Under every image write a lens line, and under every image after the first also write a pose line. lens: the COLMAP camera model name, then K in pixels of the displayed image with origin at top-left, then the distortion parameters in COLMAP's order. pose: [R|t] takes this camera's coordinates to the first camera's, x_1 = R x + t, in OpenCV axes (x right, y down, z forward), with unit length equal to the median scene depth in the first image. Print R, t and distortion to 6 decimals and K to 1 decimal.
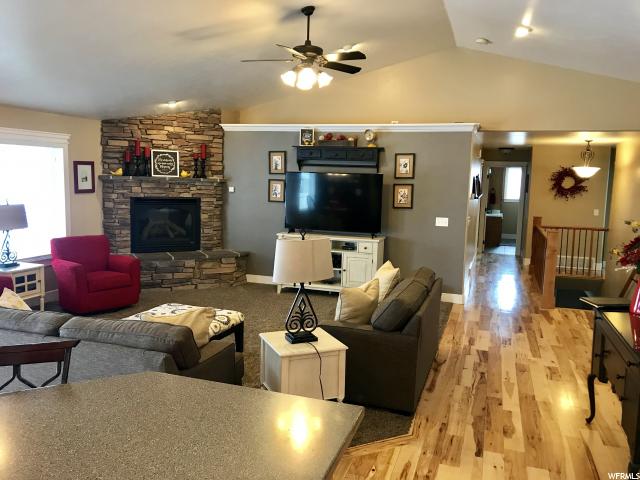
lens RADIAL K [[517.6, 0, 314.3], [0, 517.6, 242.0], [0, 0, 1]] dist [0.030047, -0.016418]
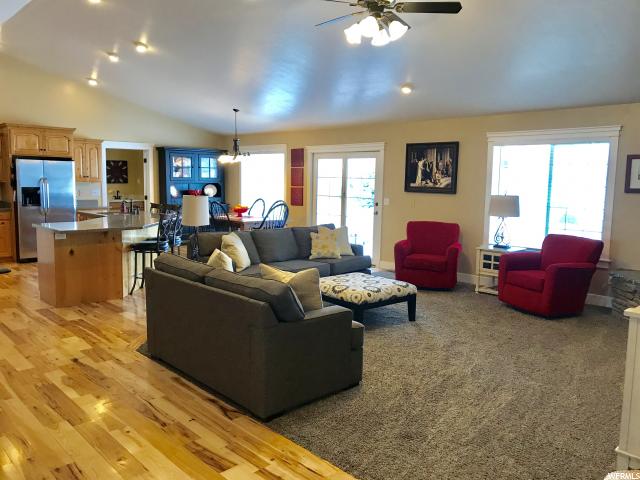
lens RADIAL K [[517.6, 0, 322.2], [0, 517.6, 237.2], [0, 0, 1]] dist [0.030047, -0.016418]
pose [[-0.448487, 0.068305, -0.891175, 0.499316], [-0.142708, 0.978812, 0.146840, -0.070491], [0.882323, 0.193034, -0.429237, 0.869535]]
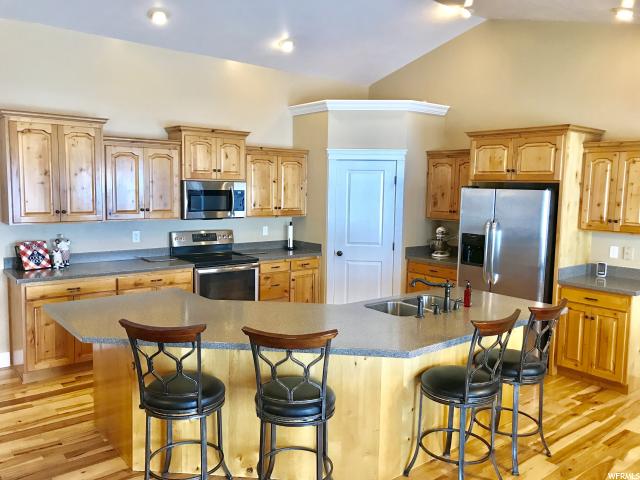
lens RADIAL K [[517.6, 0, 321.3], [0, 517.6, 238.9], [0, 0, 1]] dist [0.030047, -0.016418]
pose [[-0.842062, -0.094678, 0.531007, -0.433856], [0.027771, 0.975558, 0.217980, -0.067194], [-0.538666, 0.198299, -0.818851, 0.464686]]
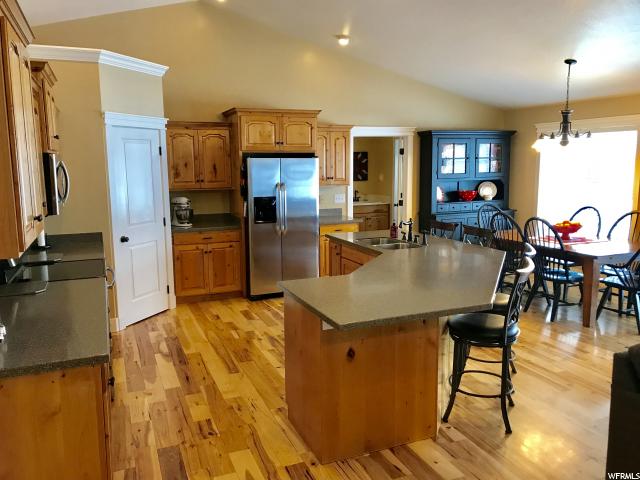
lens RADIAL K [[517.6, 0, 317.2], [0, 517.6, 244.4], [0, 0, 1]] dist [0.030047, -0.016418]
pose [[-0.750203, 0.088806, -0.655217, 0.236415], [-0.092104, 0.967243, 0.236554, -0.045900], [0.654762, 0.237812, -0.717449, 0.448517]]
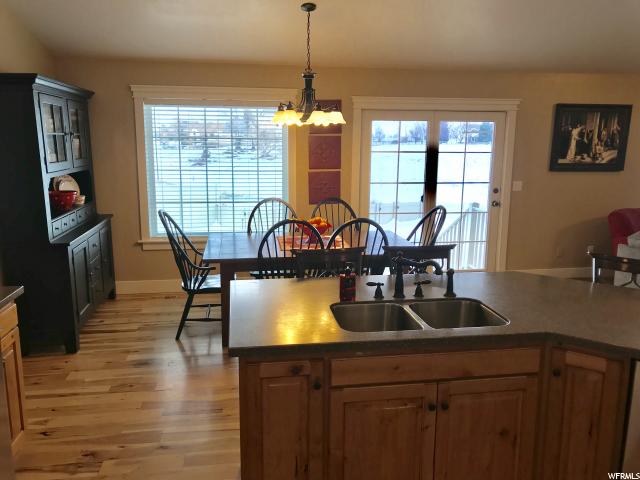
lens RADIAL K [[517.6, 0, 321.7], [0, 517.6, 238.5], [0, 0, 1]] dist [0.030047, -0.016418]
pose [[0.485106, 0.143488, -0.862603, -0.027592], [-0.106275, 0.988808, 0.104714, 0.027670], [0.867973, 0.040875, 0.494926, -0.162504]]
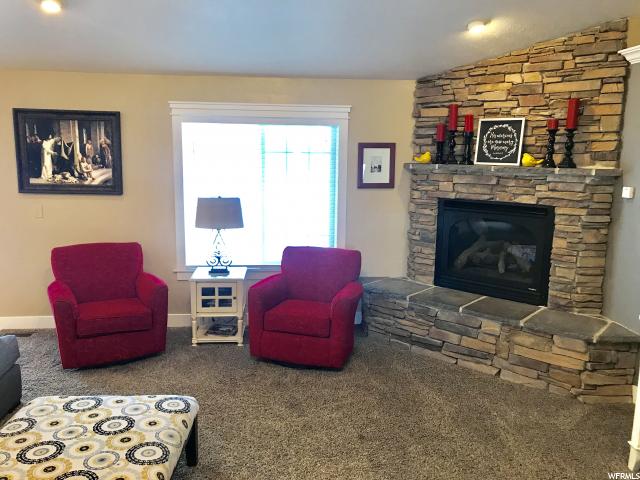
lens RADIAL K [[517.6, 0, 317.1], [0, 517.6, 238.7], [0, 0, 1]] dist [0.030047, -0.016418]
pose [[0.395502, 0.128486, -0.909434, 0.166188], [-0.122346, 0.988713, 0.086479, -0.073054], [0.910280, 0.077063, 0.406758, 0.610505]]
